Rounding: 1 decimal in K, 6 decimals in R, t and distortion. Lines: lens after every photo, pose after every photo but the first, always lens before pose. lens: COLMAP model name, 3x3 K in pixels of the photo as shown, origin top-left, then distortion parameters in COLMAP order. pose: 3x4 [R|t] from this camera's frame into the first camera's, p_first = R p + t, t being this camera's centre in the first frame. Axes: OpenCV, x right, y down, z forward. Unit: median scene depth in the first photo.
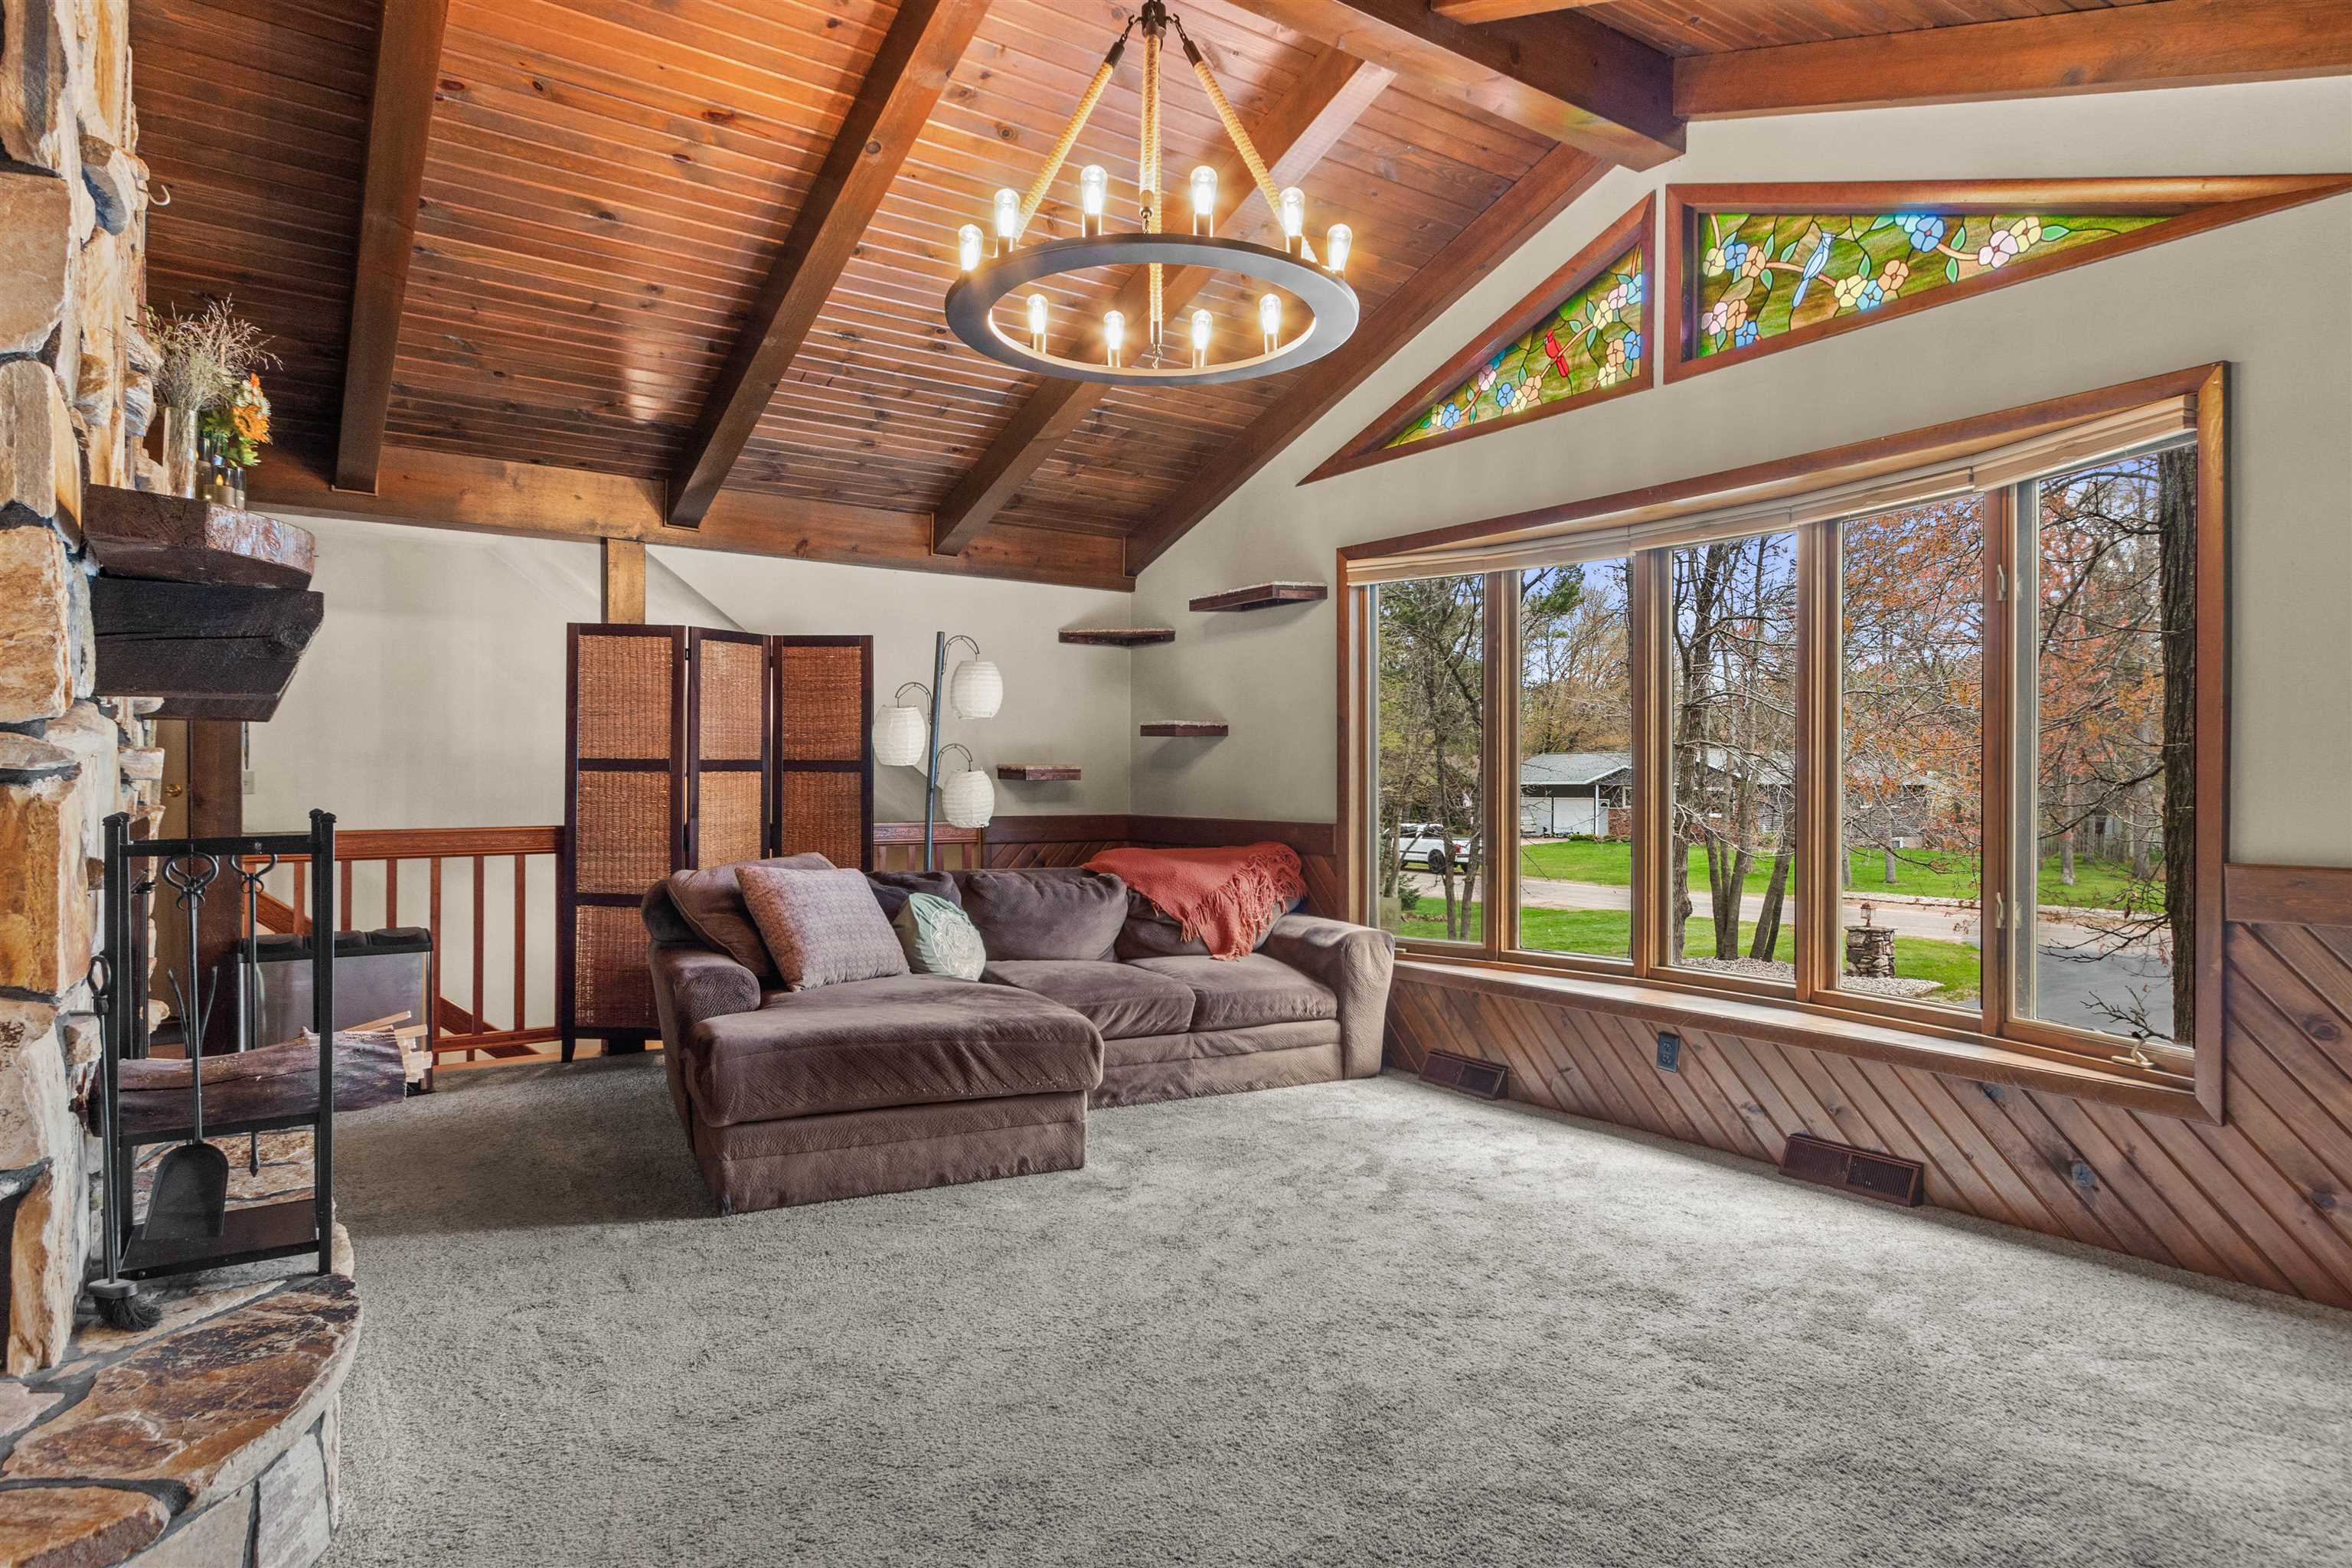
lens RADIAL K [[1350.2, 0, 1191.0], [0, 1350.2, 786.9], [0, 0, 1]] dist [0.000967, -0.003958]
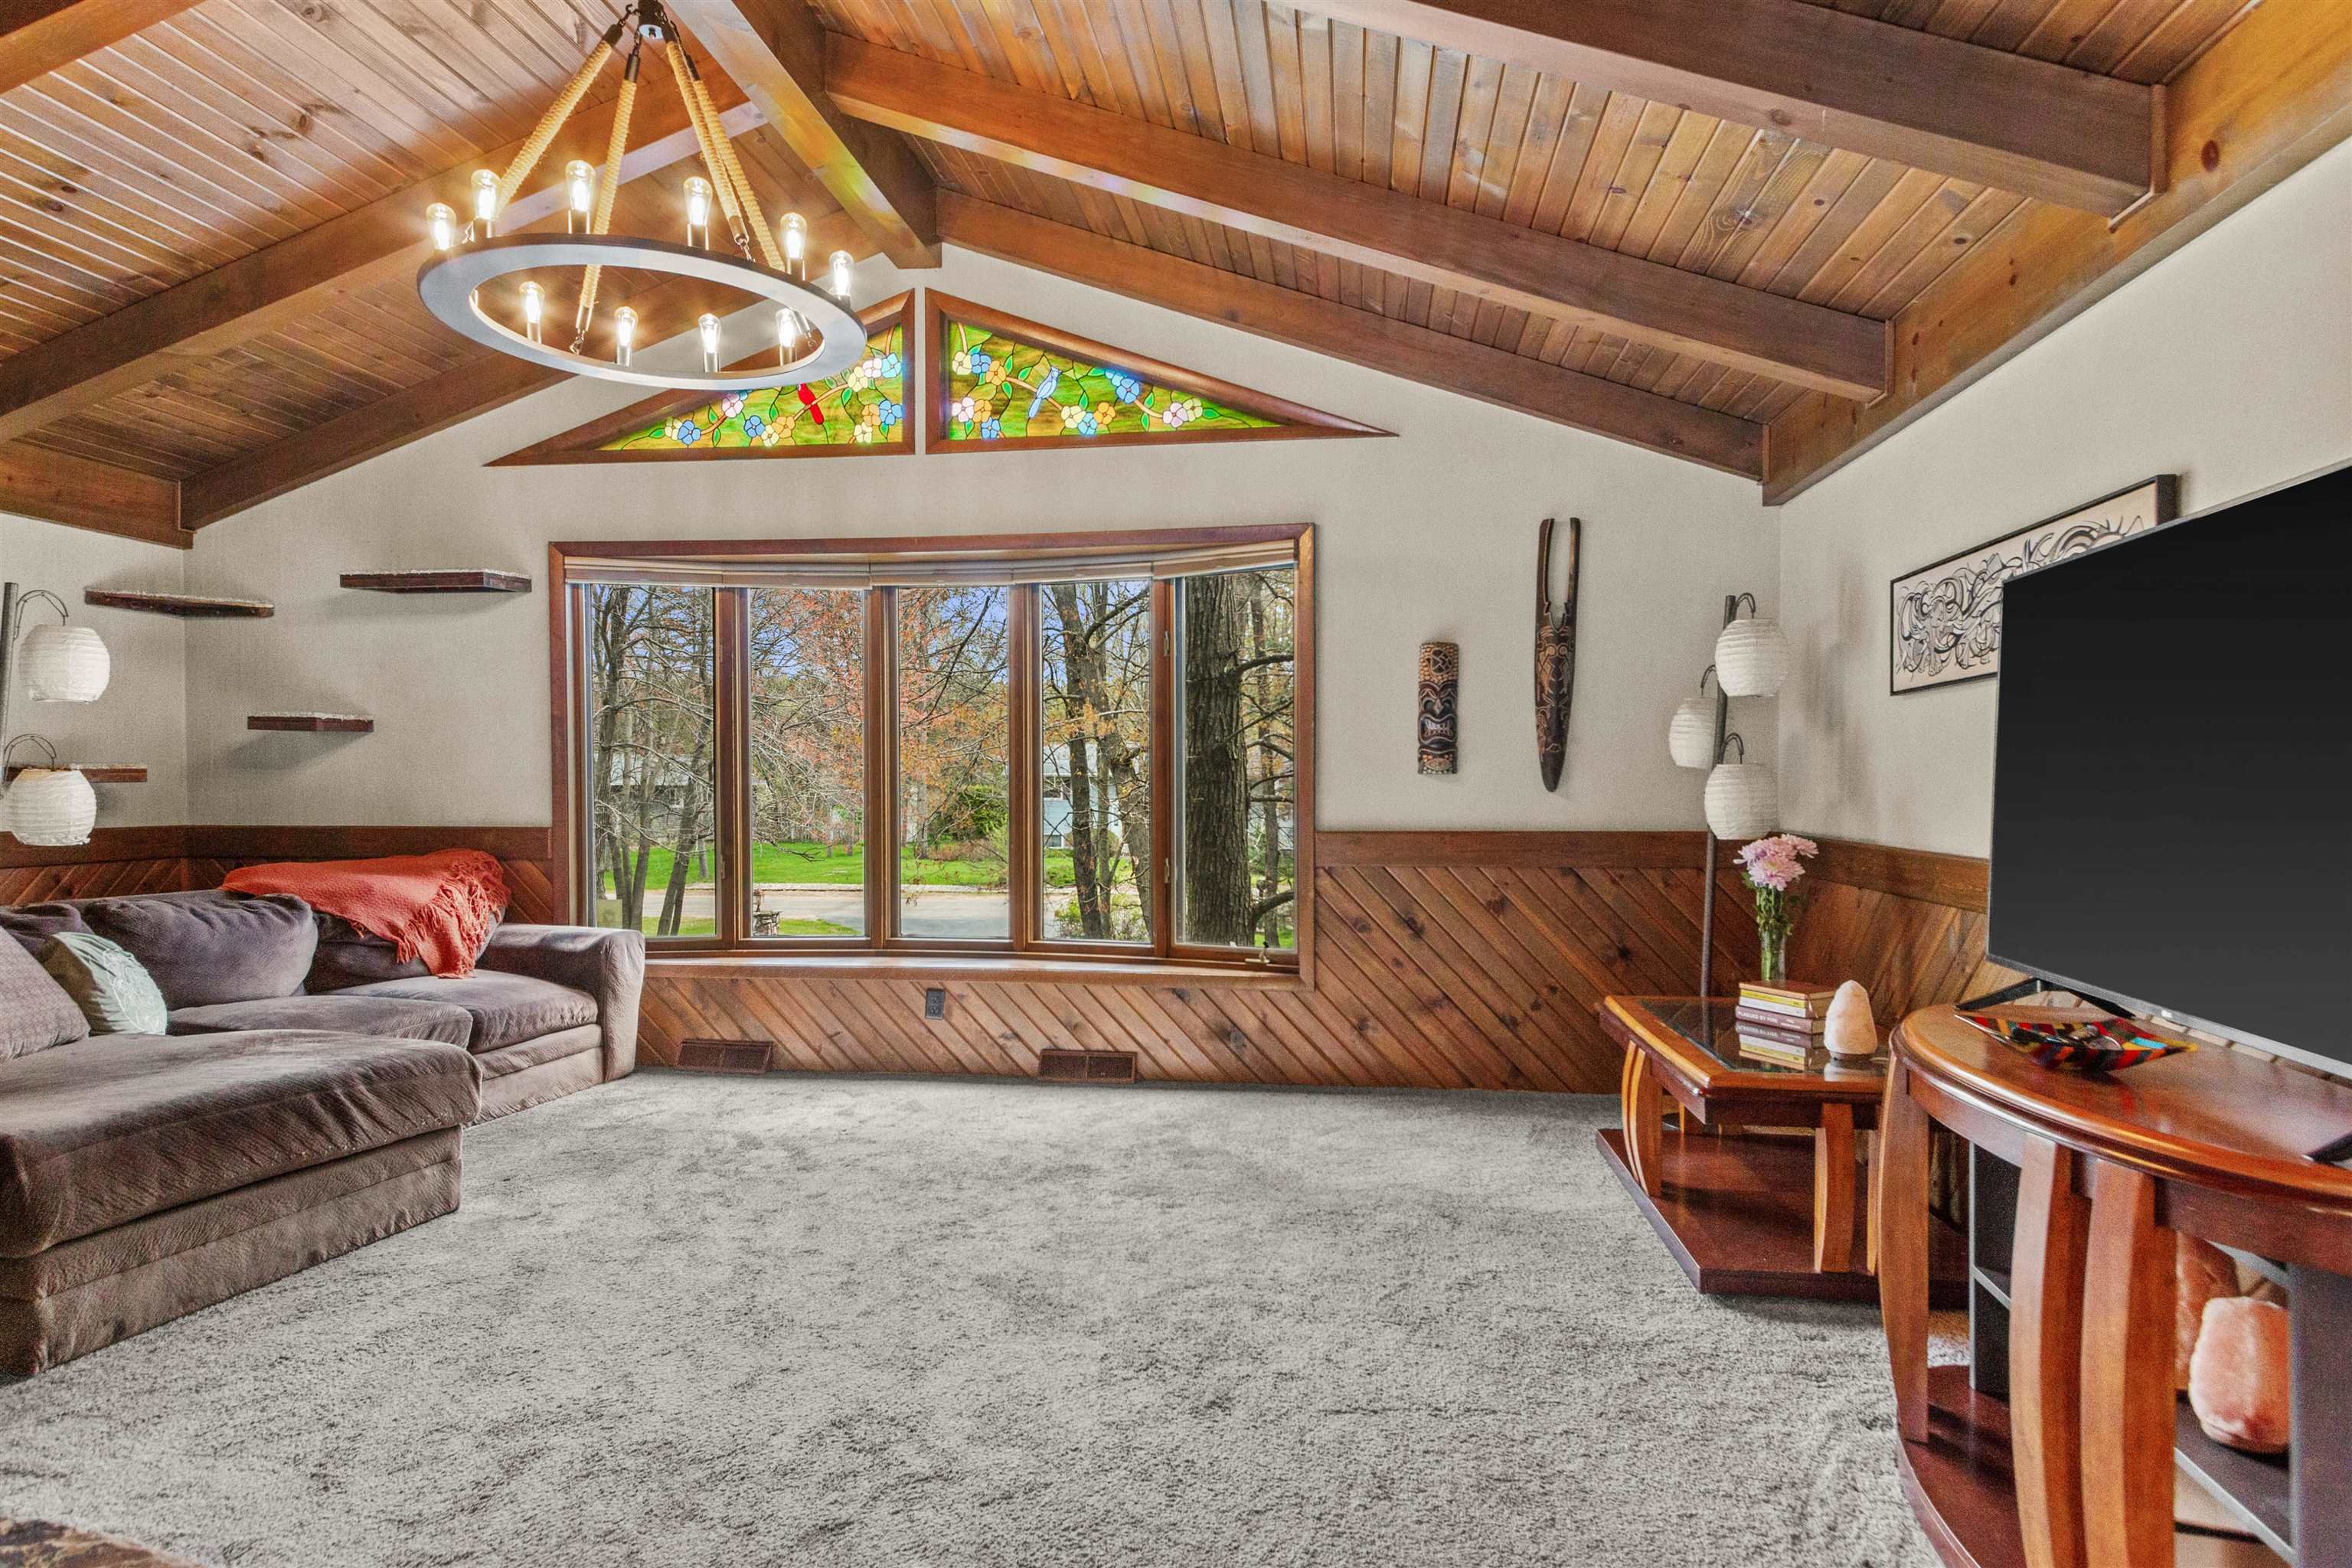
lens RADIAL K [[1304.8, 0, 1193.5], [0, 1304.8, 799.7], [0, 0, 1]] dist [0.019984, -0.004003]
pose [[0.666000, -0.012072, 0.745854, -0.404615], [0.005387, 0.999921, 0.011373, -0.000552], [-0.745932, -0.003557, 0.666013, 0.043627]]
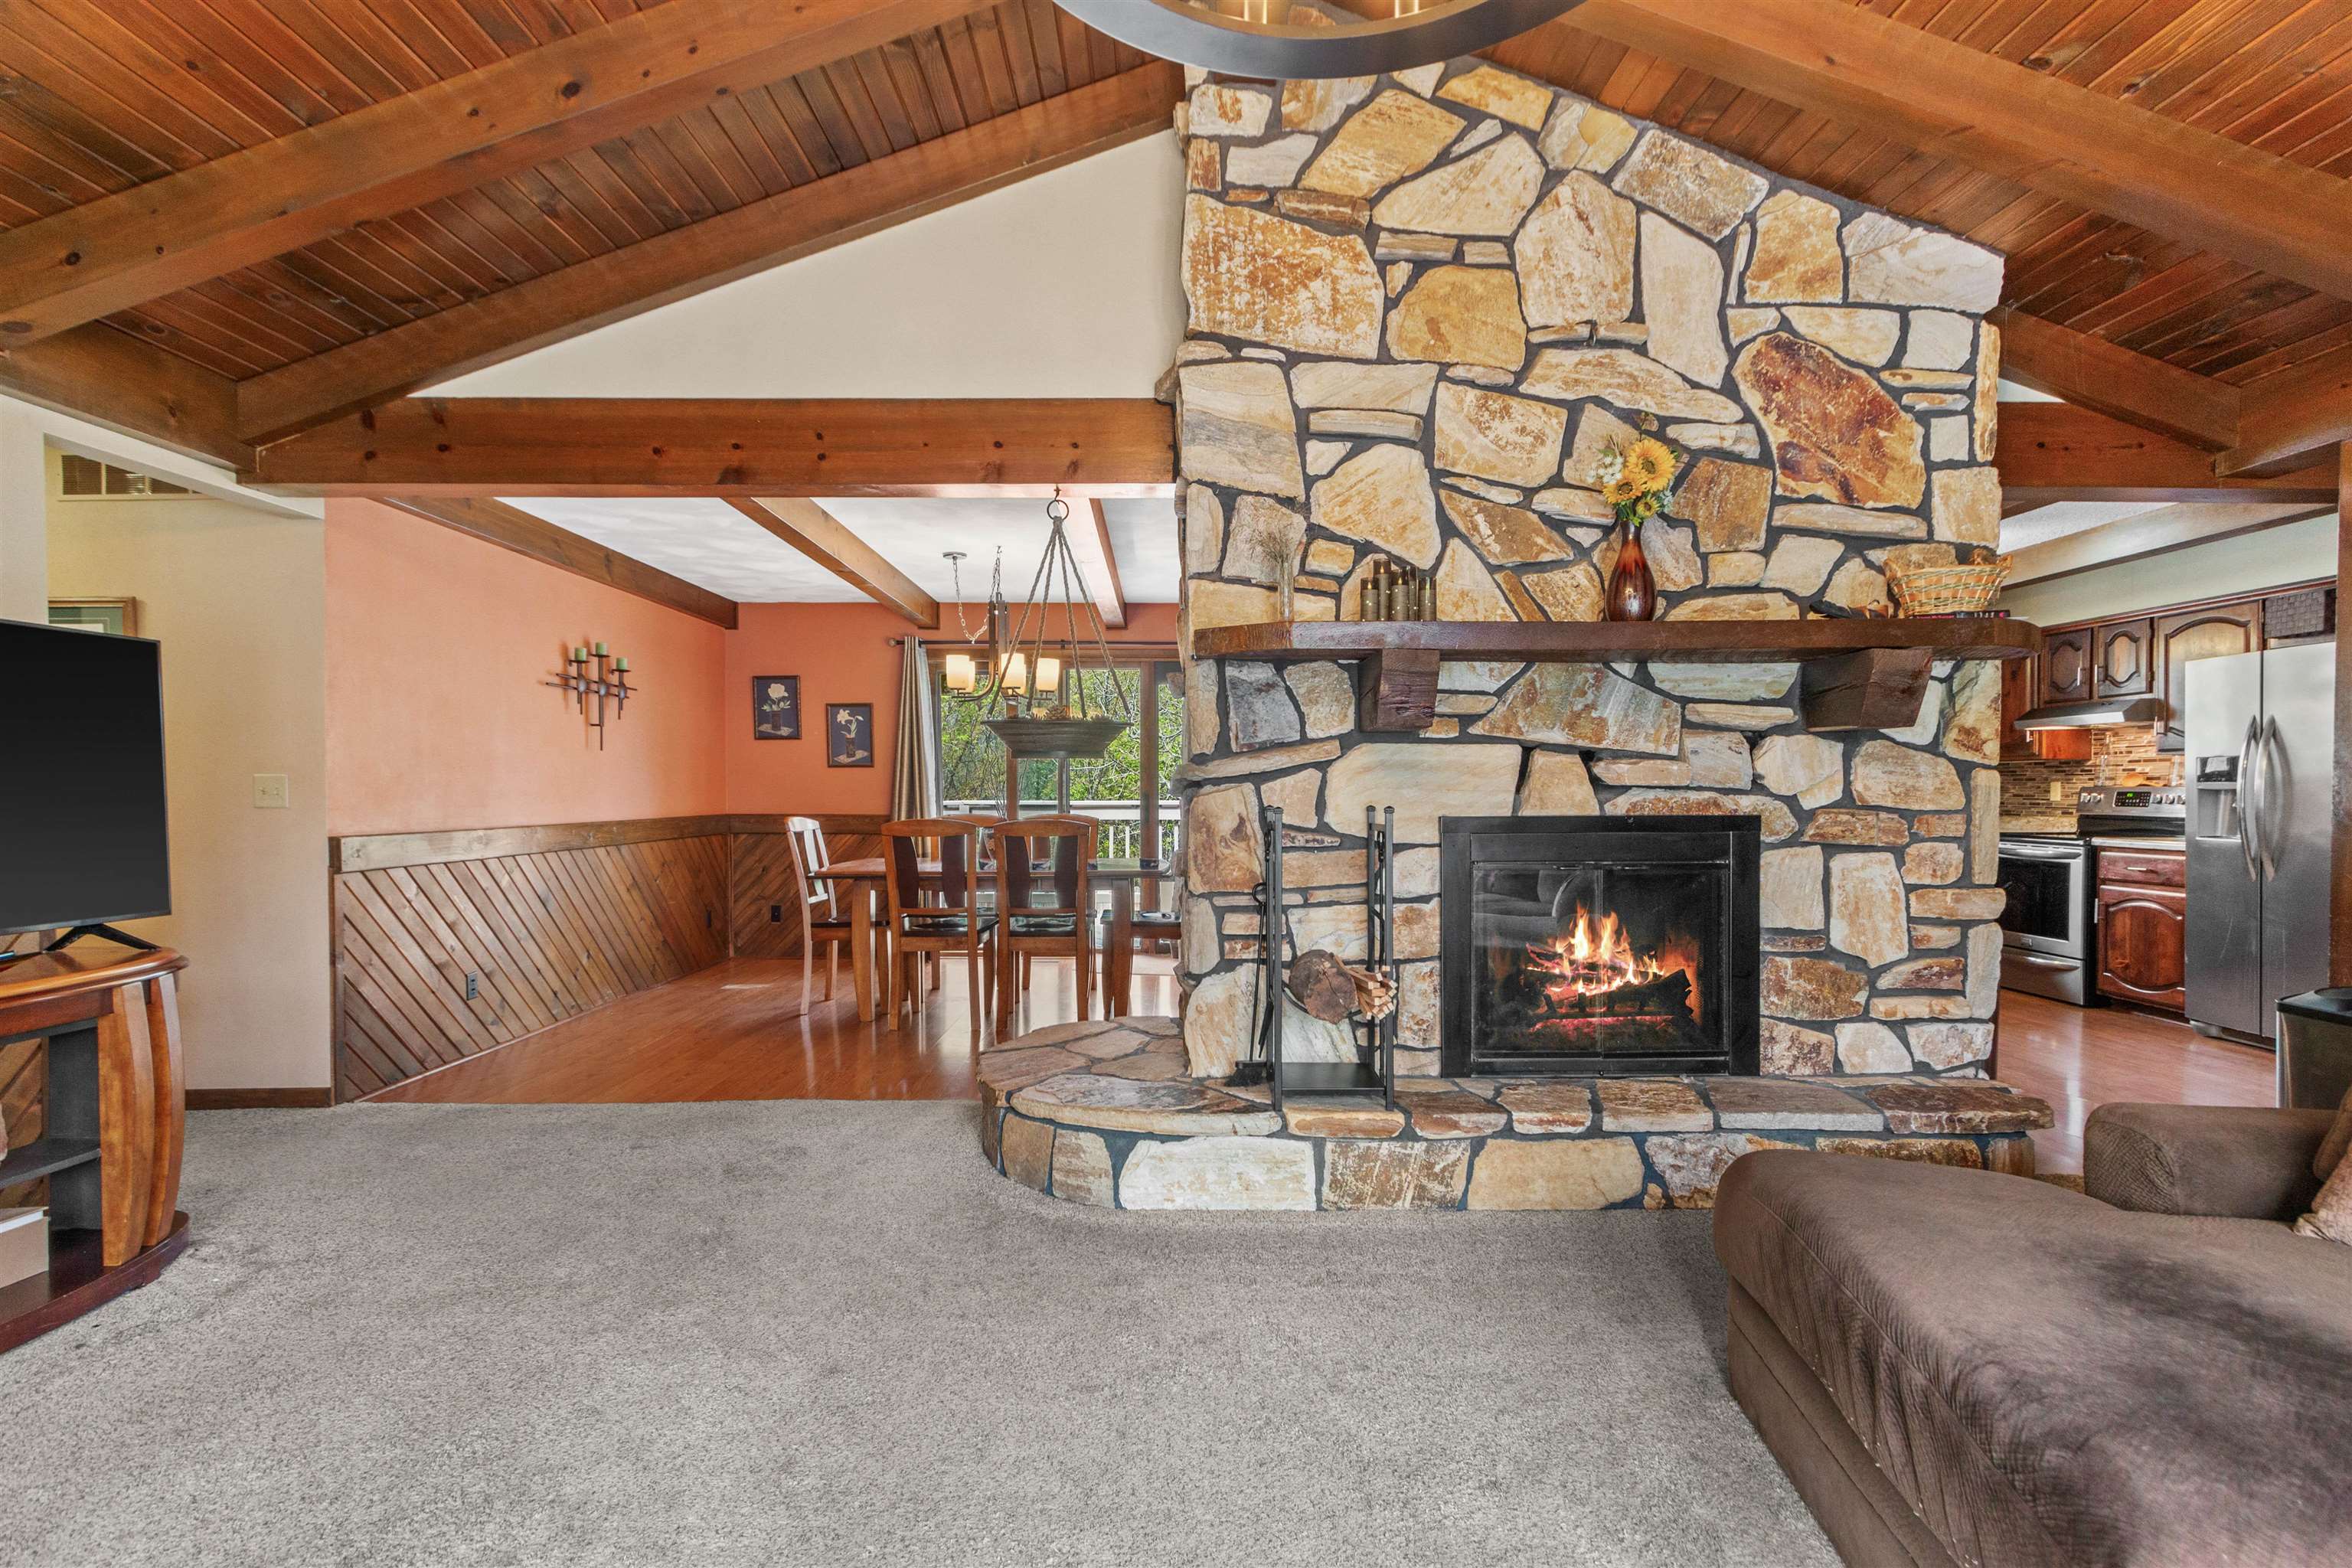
lens RADIAL K [[1117.1, 0, 1172.2], [0, 1117.1, 795.9], [0, 0, 1]] dist [0.013106, -0.000466]
pose [[-0.565371, 0.008356, -0.824794, 0.282963], [-0.004662, 0.999900, 0.013326, -0.008638], [0.824824, 0.011379, -0.565276, 0.964863]]
